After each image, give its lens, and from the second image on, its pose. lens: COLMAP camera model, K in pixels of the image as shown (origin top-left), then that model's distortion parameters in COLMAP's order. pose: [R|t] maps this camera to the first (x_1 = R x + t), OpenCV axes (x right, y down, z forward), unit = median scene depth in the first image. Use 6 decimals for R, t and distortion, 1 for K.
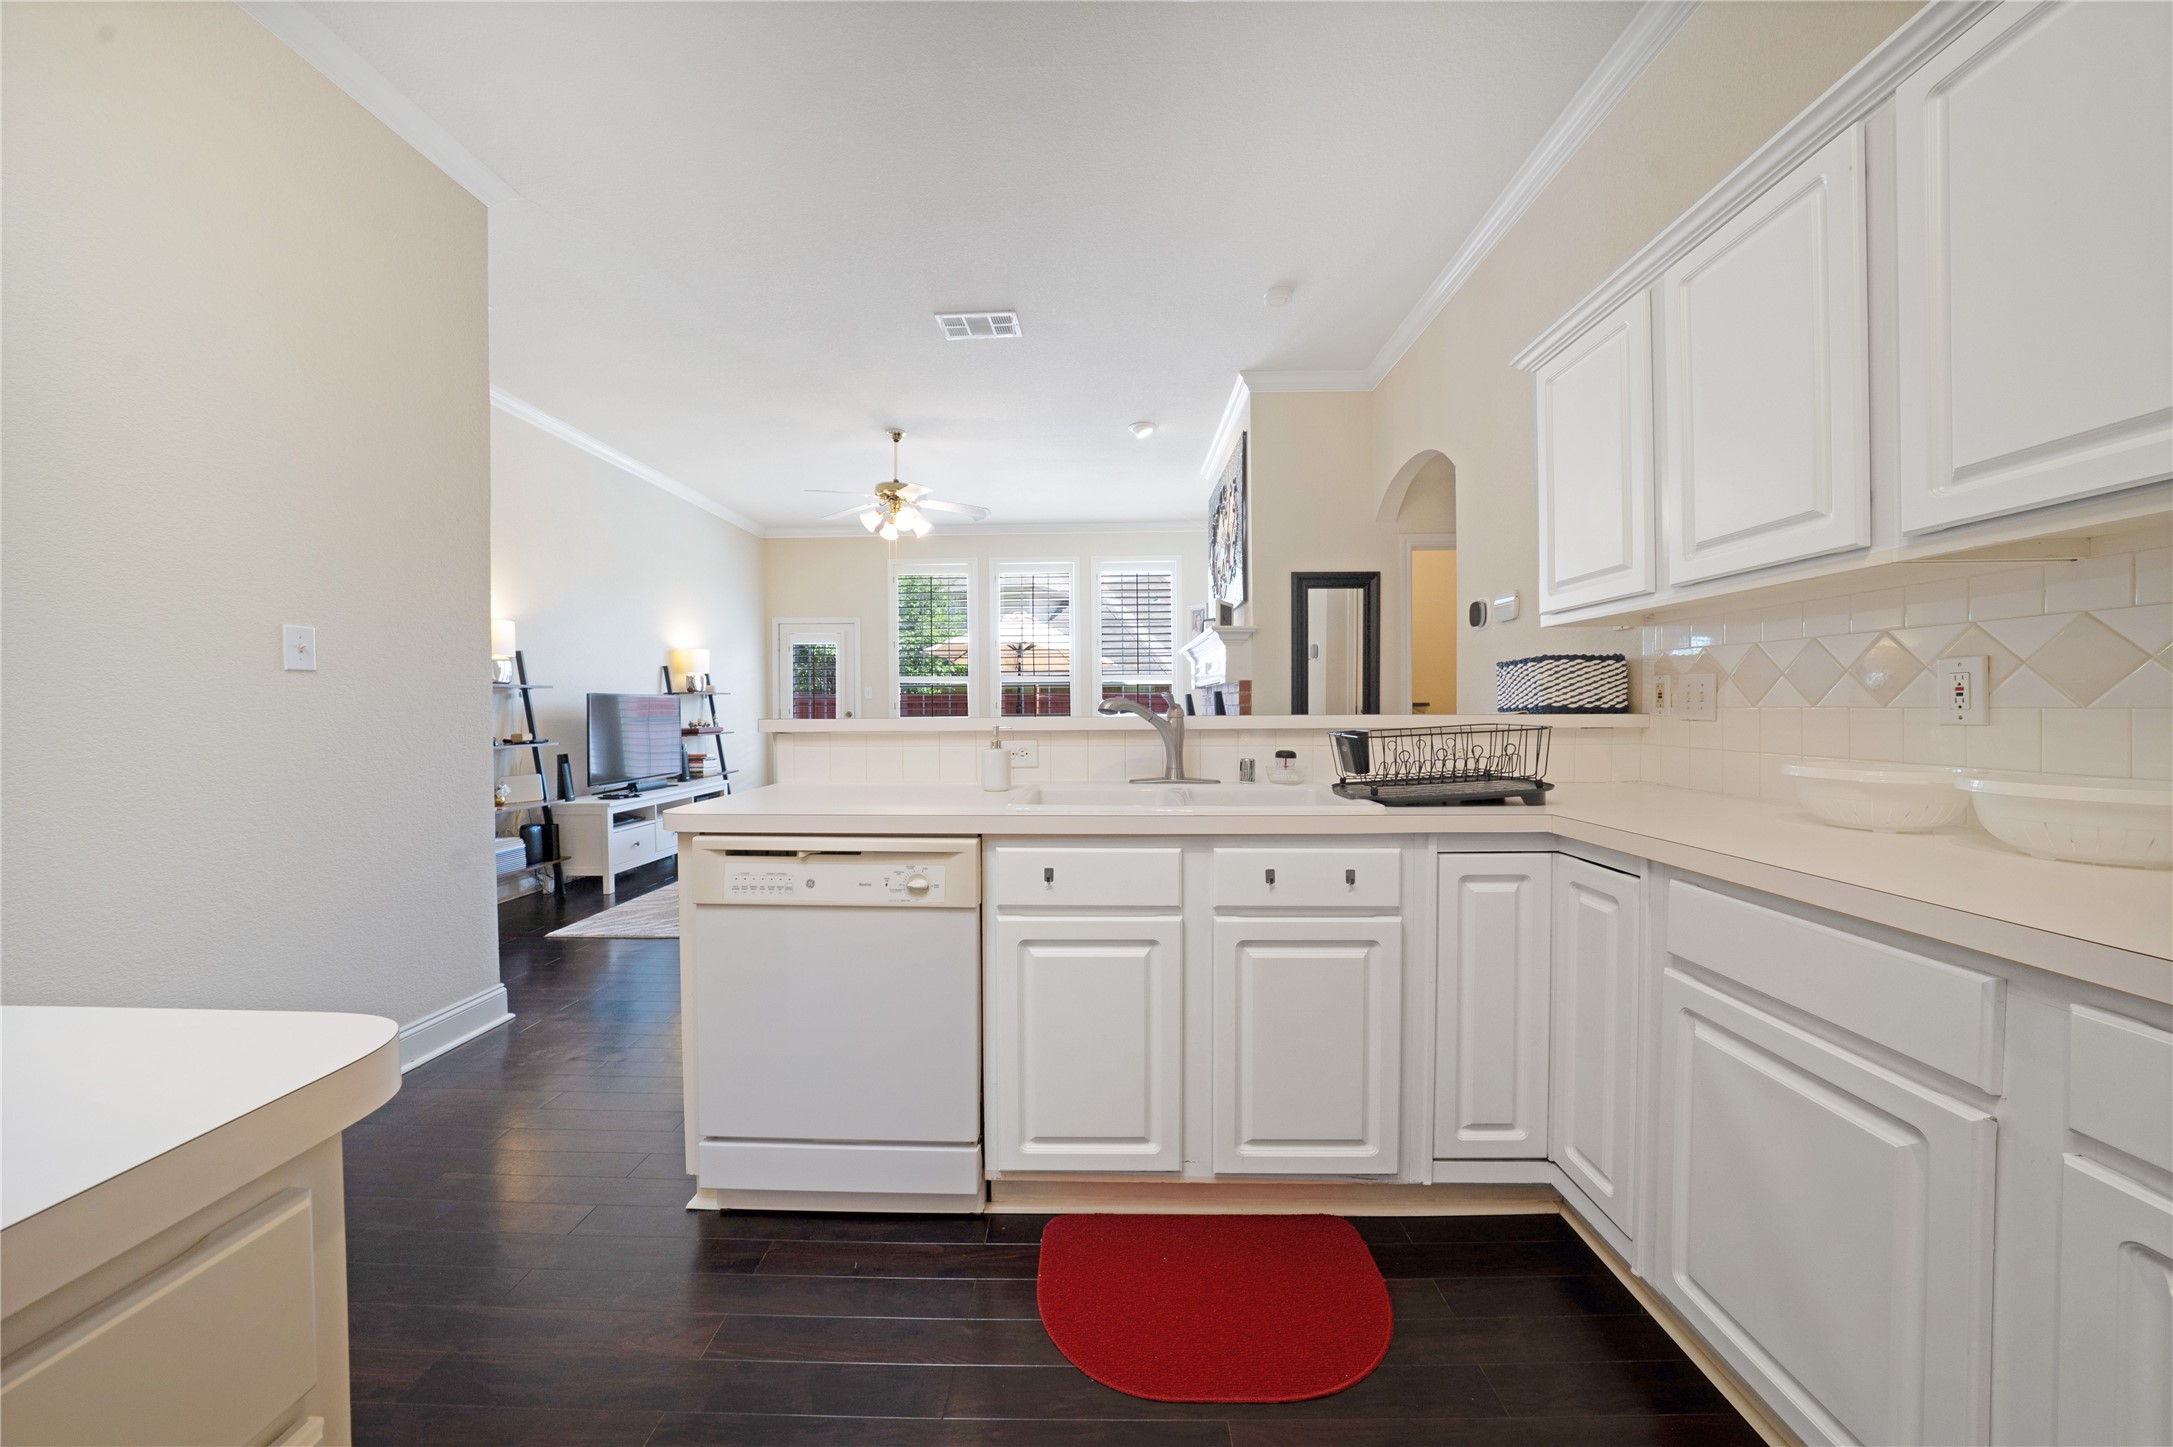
lens RADIAL K [[762.4, 0, 1086.6], [0, 762.4, 729.2], [0, 0, 1]] dist [-0.000579, -0.000054]
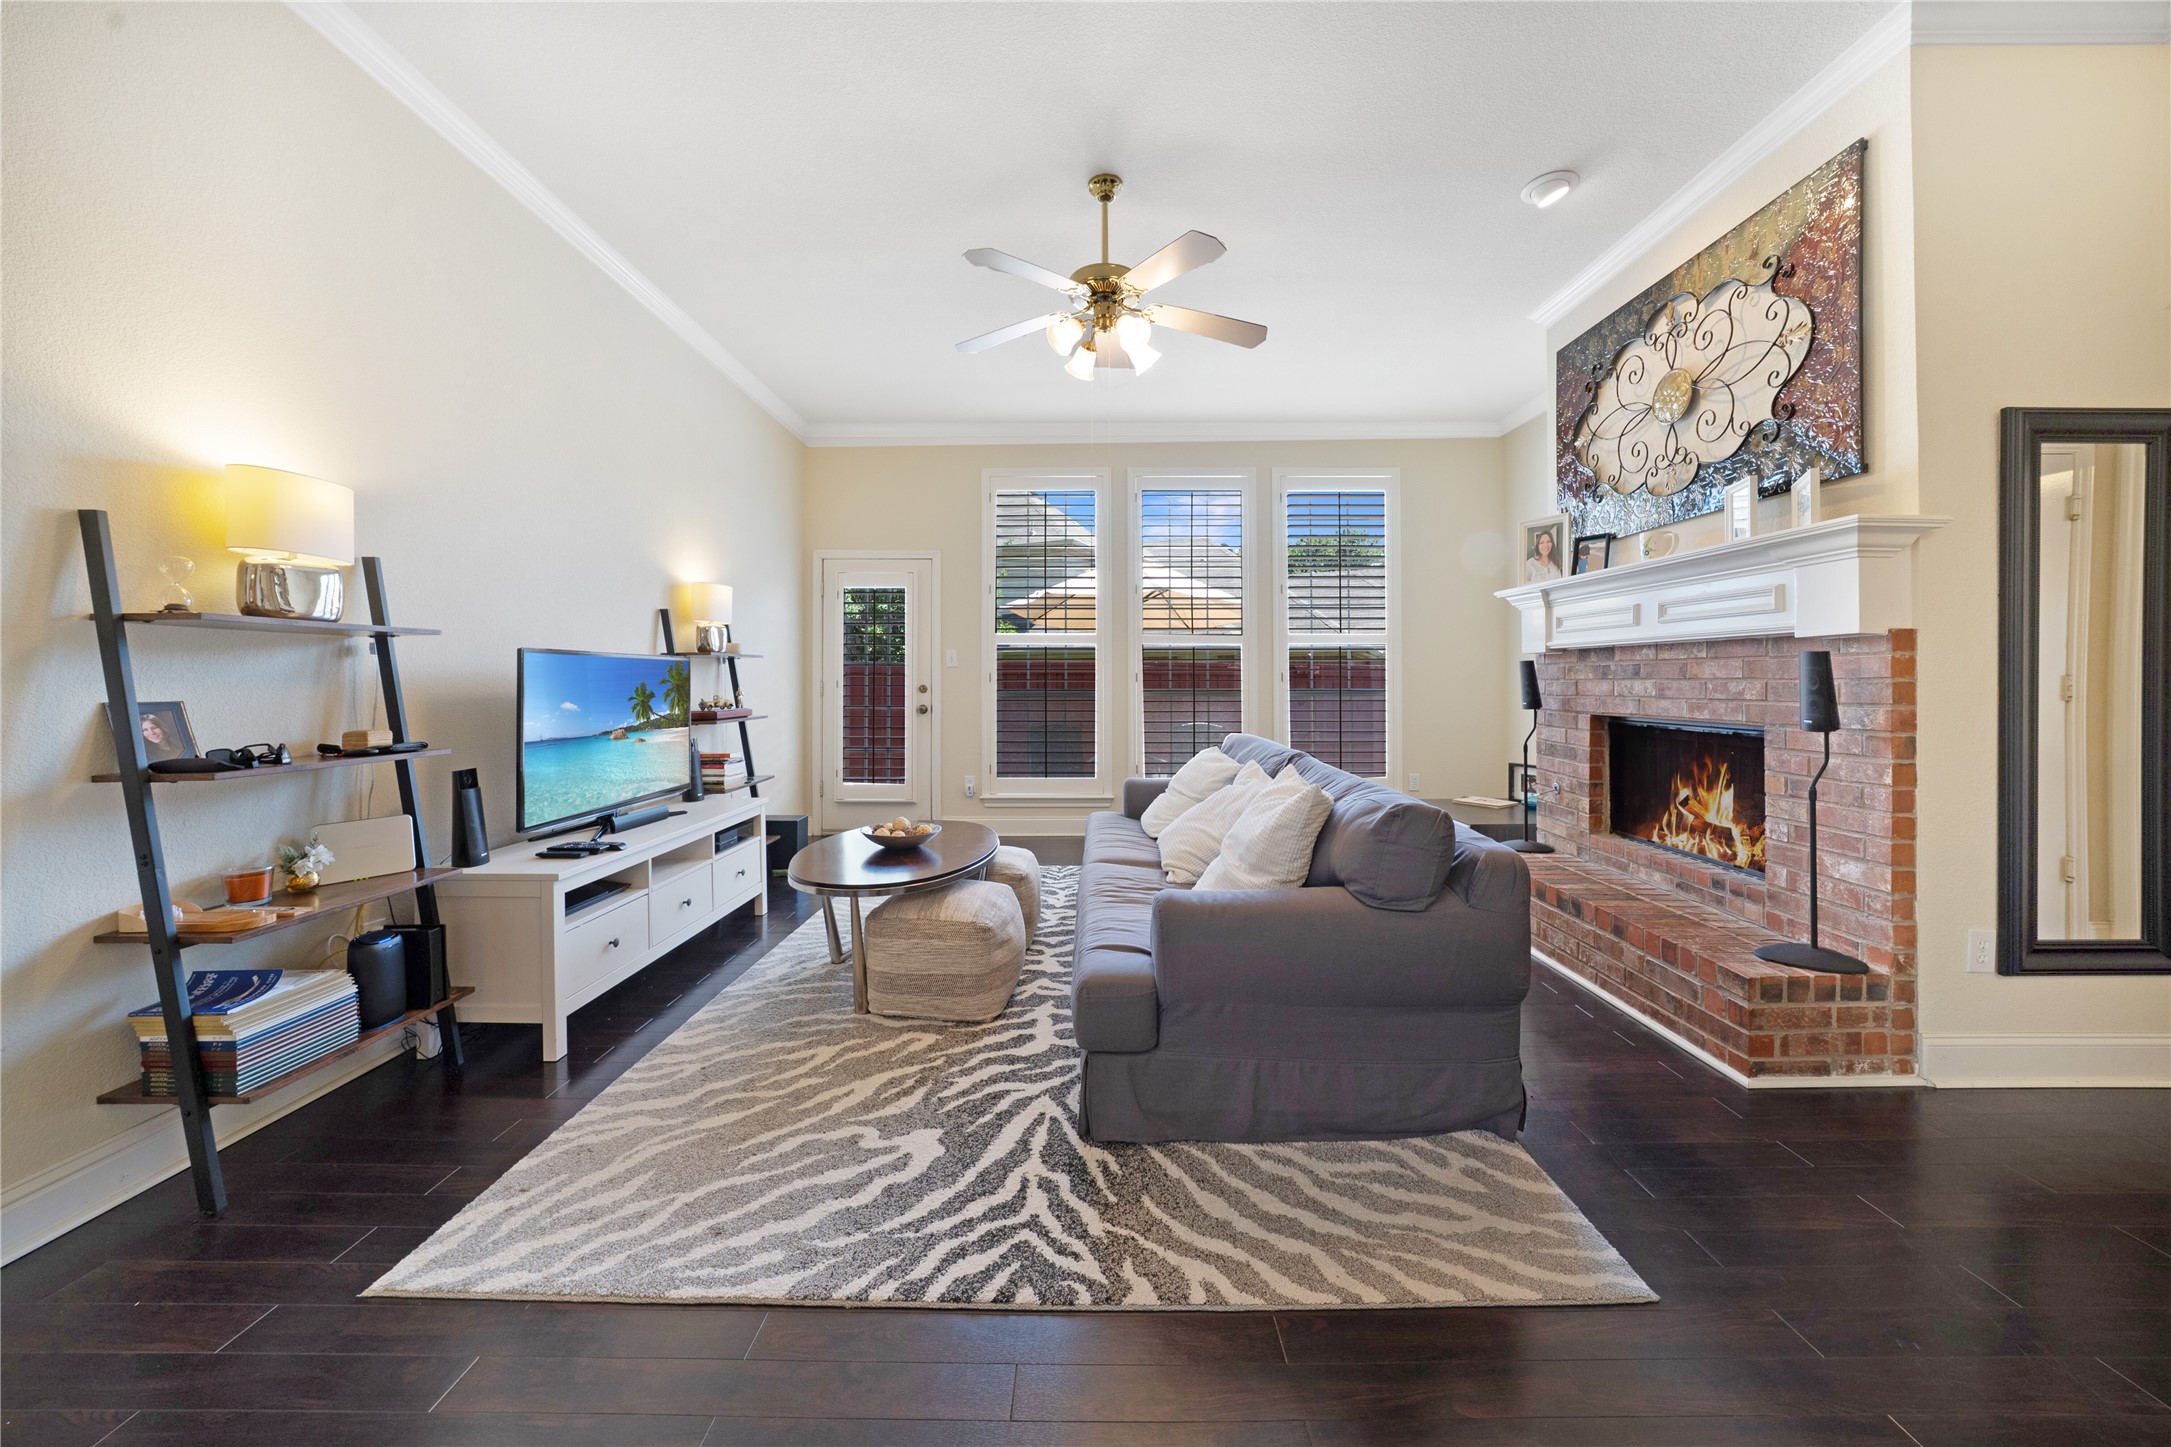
lens RADIAL K [[766.1, 0, 1088.7], [0, 766.1, 691.7], [0, 0, 1]] dist [-0.001416, -0.000035]
pose [[0.999695, 0.005744, 0.024025, -0.288055], [-0.005393, 0.999878, -0.014646, -0.012526], [-0.024106, 0.014512, 0.999604, 0.481257]]
